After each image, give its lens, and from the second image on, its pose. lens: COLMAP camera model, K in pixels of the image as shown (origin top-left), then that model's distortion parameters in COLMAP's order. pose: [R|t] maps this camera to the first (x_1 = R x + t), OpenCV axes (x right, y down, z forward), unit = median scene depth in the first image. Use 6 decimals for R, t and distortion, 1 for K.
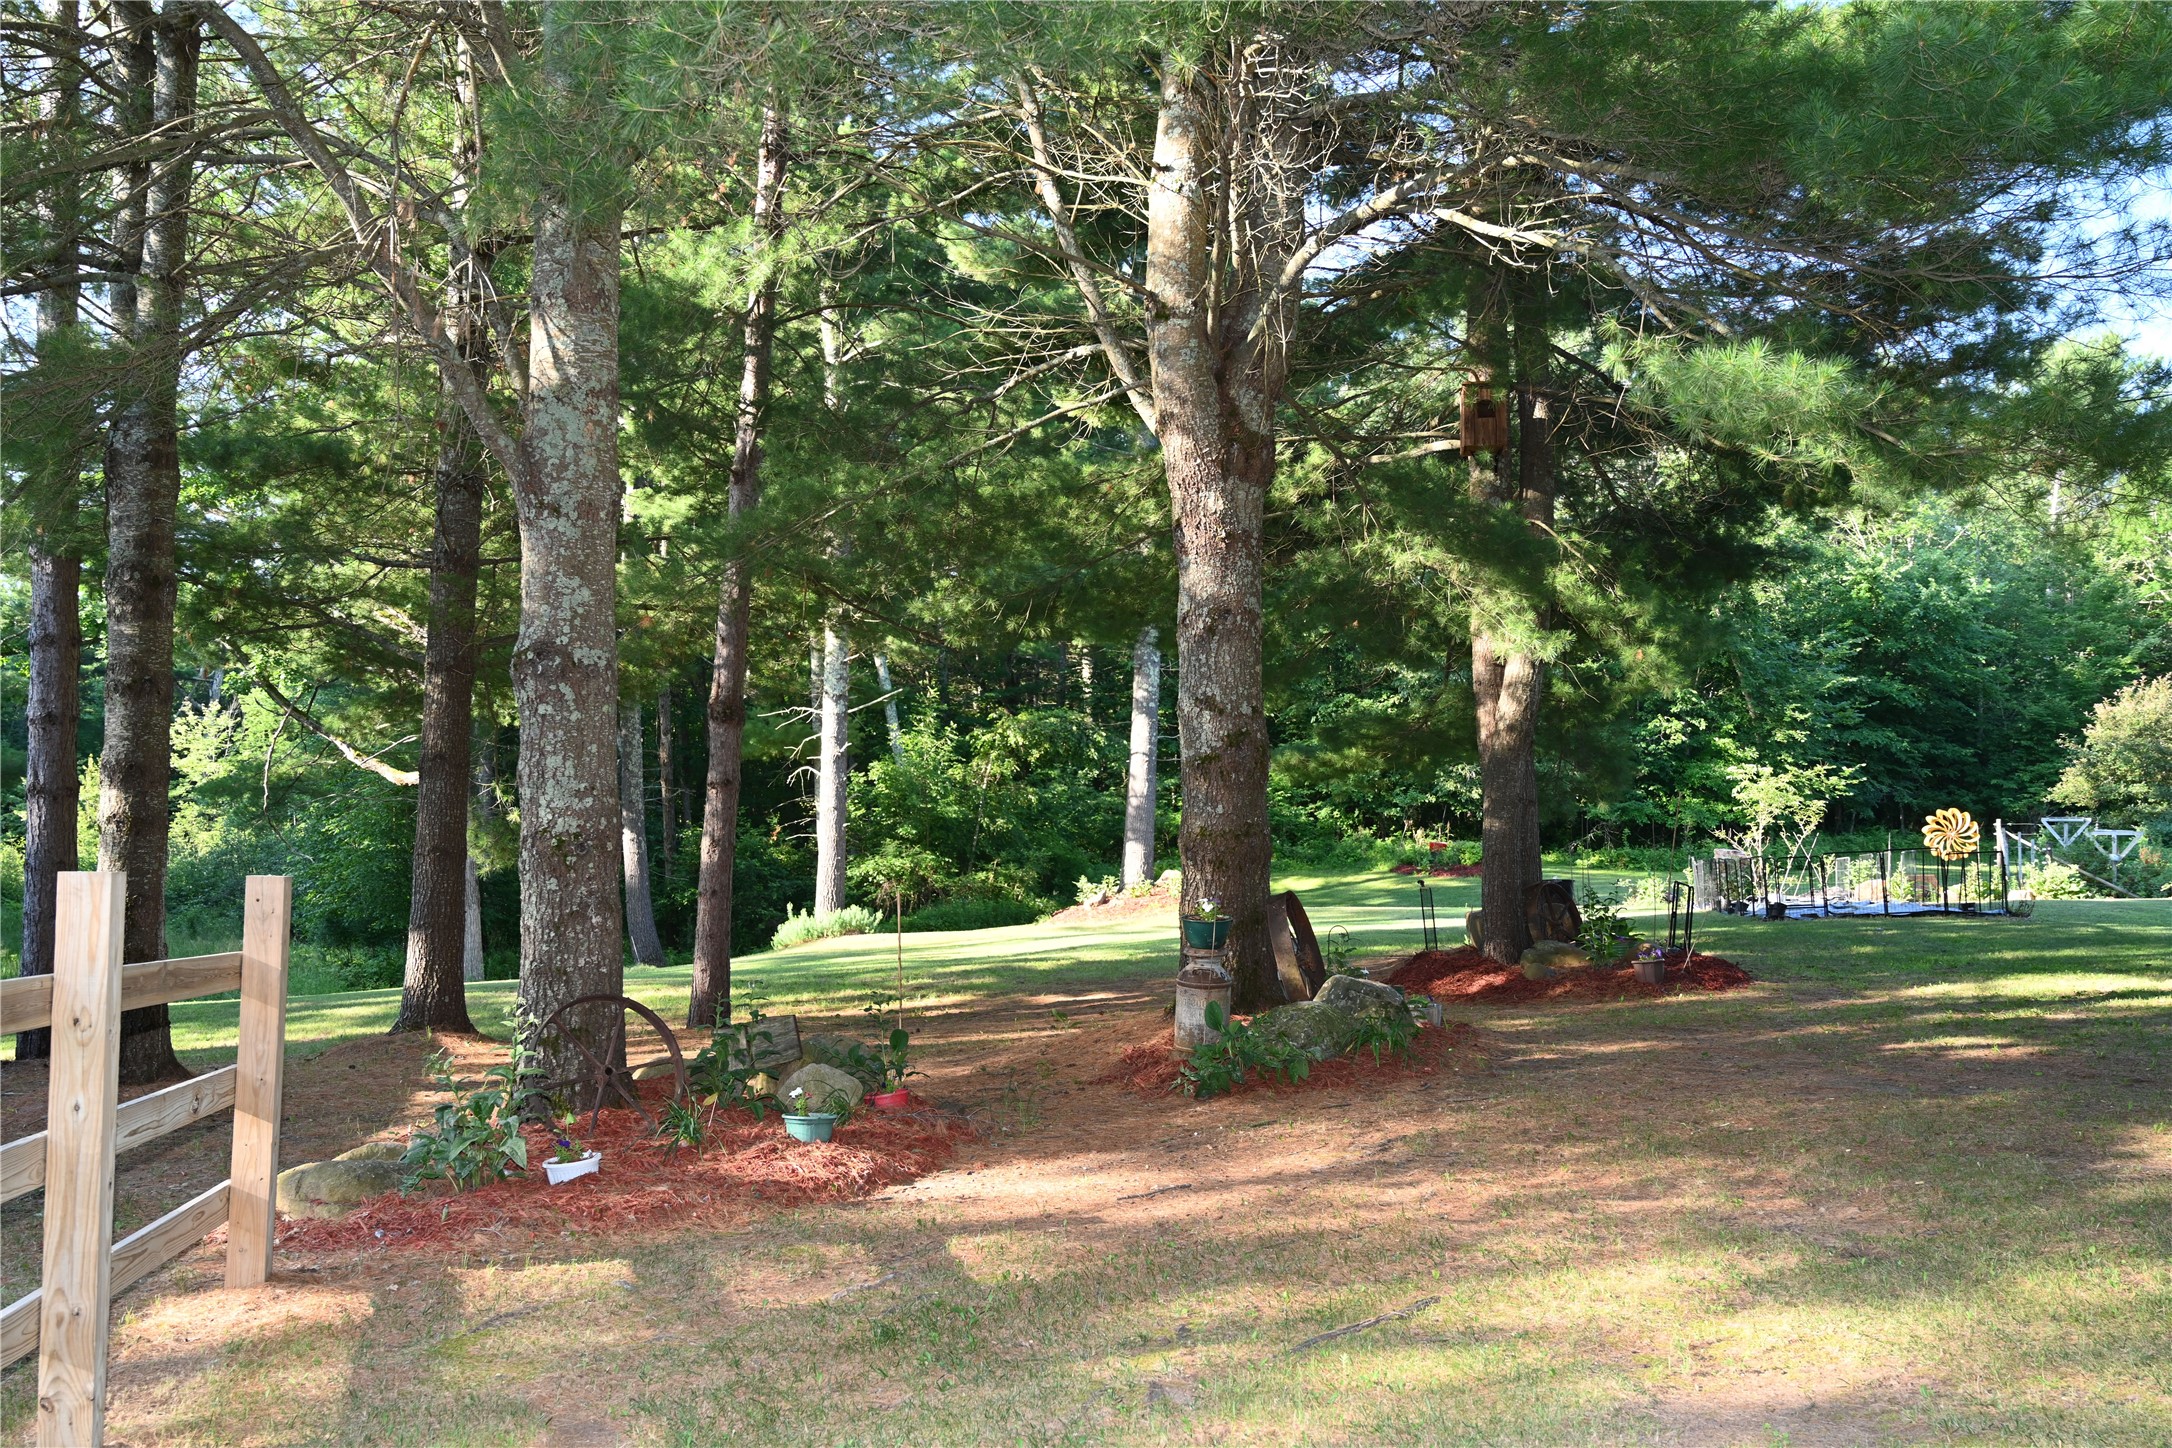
lens RADIAL K [[2047.3, 0, 1086.0], [0, 2047.3, 724.0], [0, 0, 1]] dist [0.003903, 0.007803]
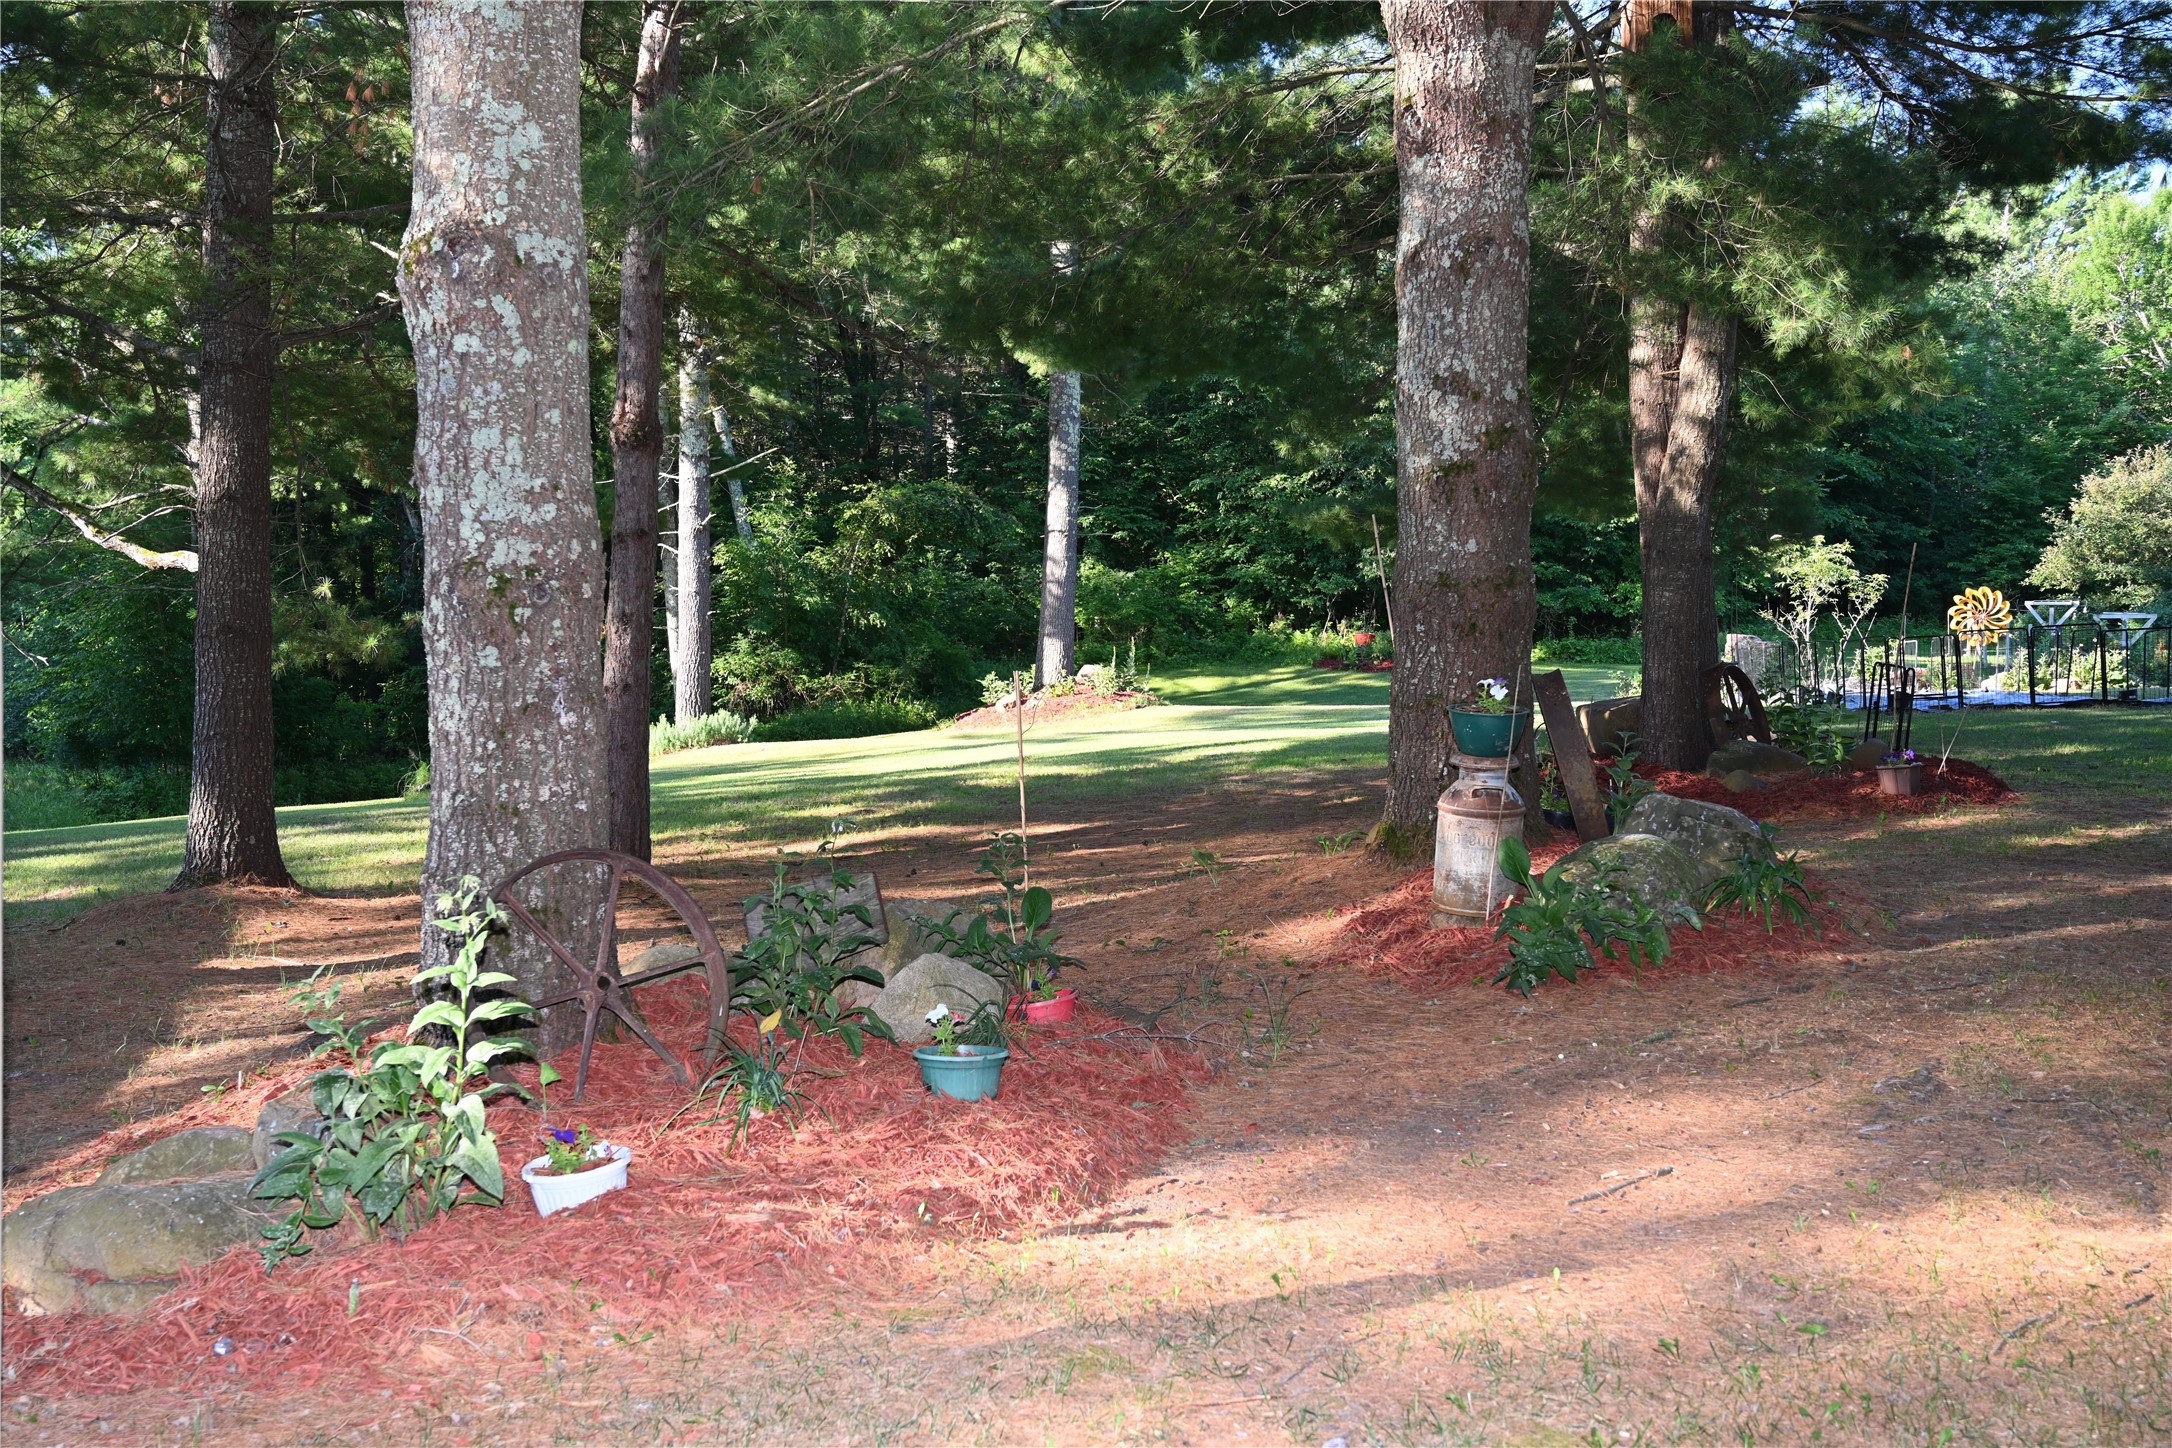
lens RADIAL K [[2162.0, 0, 1086.0], [0, 2162.0, 724.0], [0, 0, 1]] dist [0.002494, -0.012072]
pose [[0.996095, -0.010496, 0.087659, -0.050067], [0.002185, 0.995535, 0.094372, 0.013669], [-0.088258, -0.093812, 0.991670, 0.131743]]
